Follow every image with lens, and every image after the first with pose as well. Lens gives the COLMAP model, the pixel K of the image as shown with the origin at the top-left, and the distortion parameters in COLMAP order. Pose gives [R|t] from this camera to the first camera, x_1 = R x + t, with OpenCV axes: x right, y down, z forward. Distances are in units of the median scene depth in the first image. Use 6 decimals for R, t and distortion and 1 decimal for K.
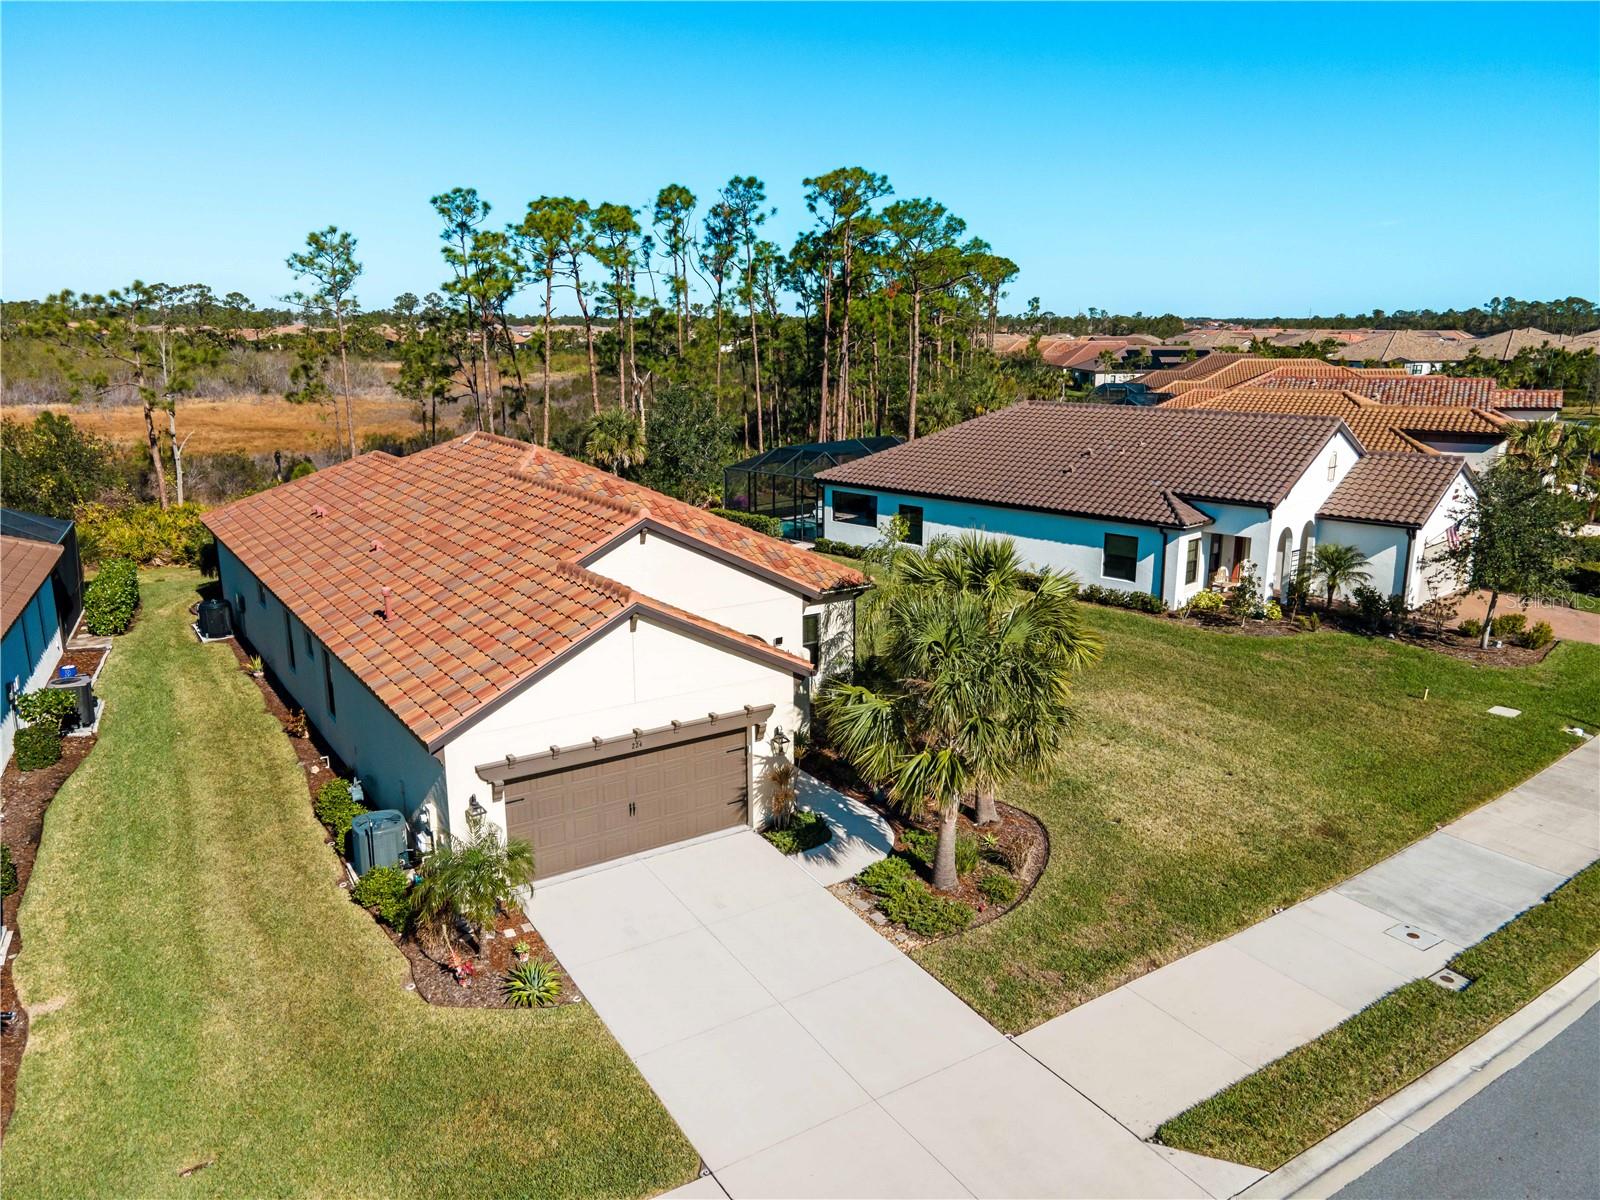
lens RADIAL K [[1187.0, 0, 802.8], [0, 1187.0, 593.1], [0, 0, 1]] dist [0.036618, 0.002983]
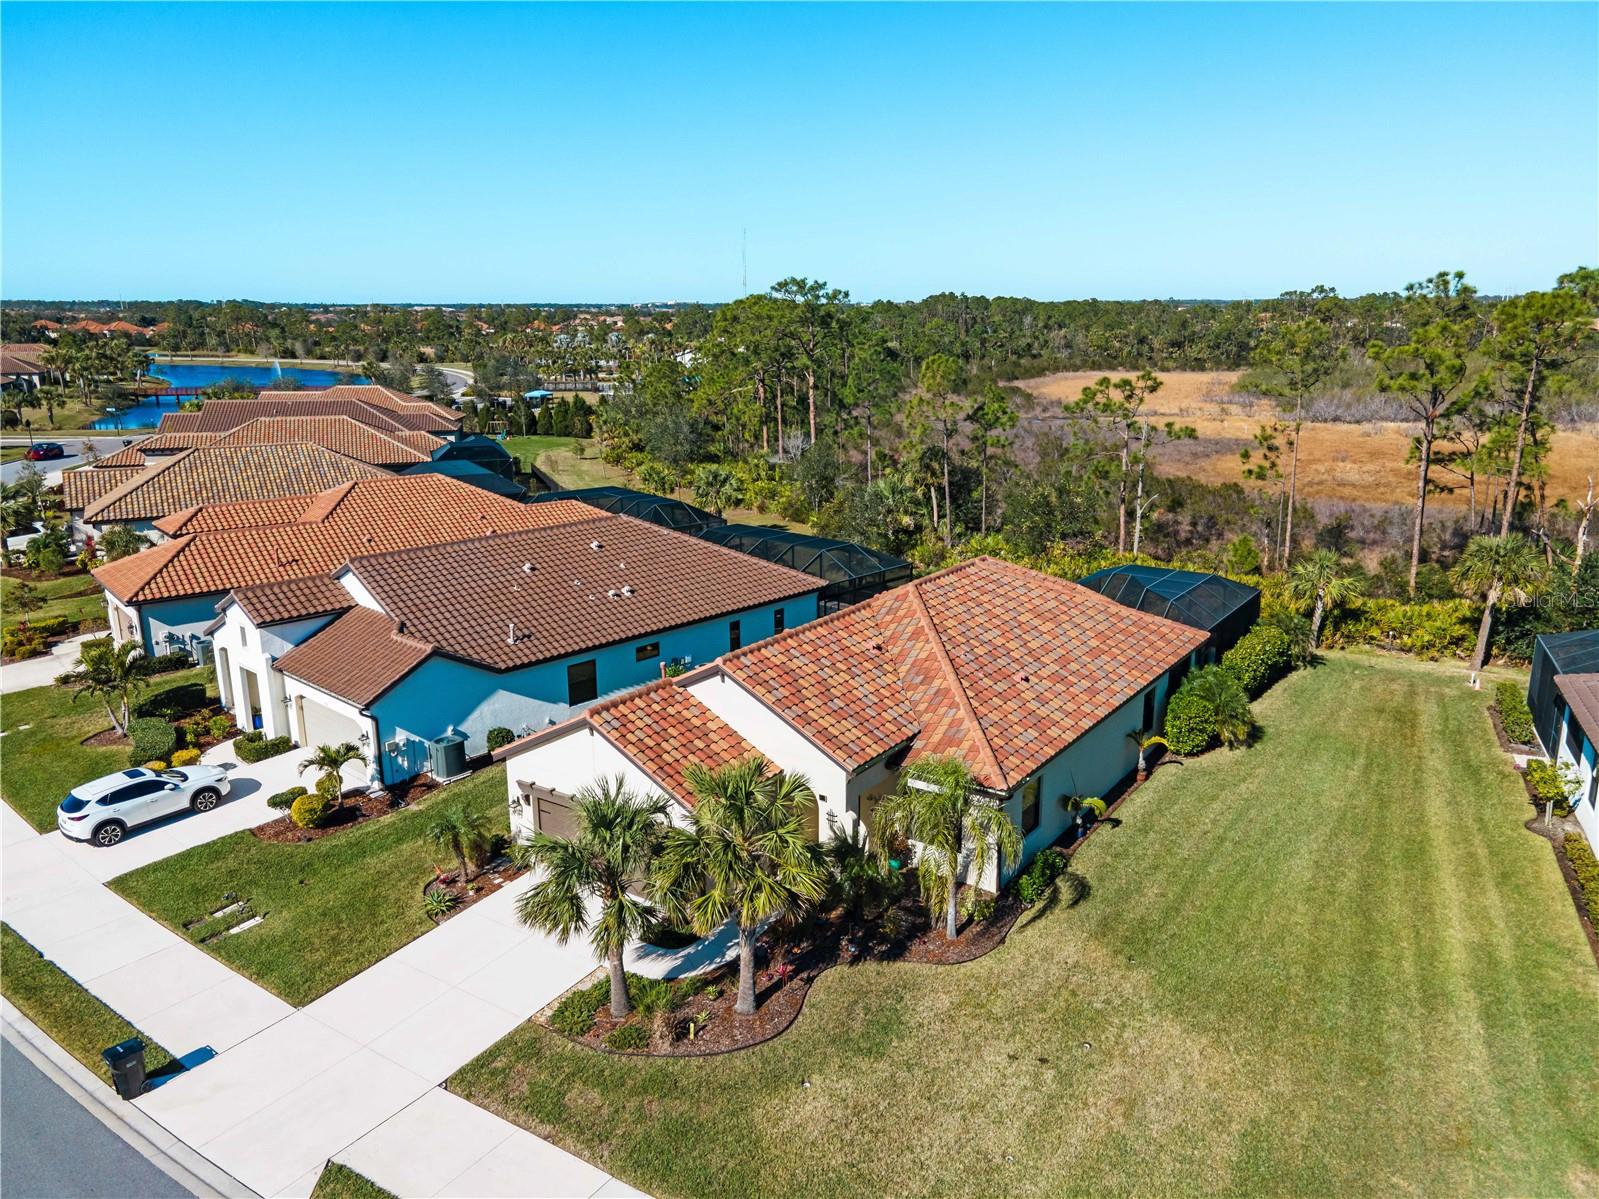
lens RADIAL K [[1186.2, 0, 802.3], [0, 1186.2, 592.6], [0, 0, 1]] dist [0.036618, 0.002983]
pose [[0.368346, 0.217120, -0.903980, 0.434521], [-0.201710, 0.967849, 0.150269, -0.144229], [0.907543, 0.126991, 0.400299, 0.218820]]
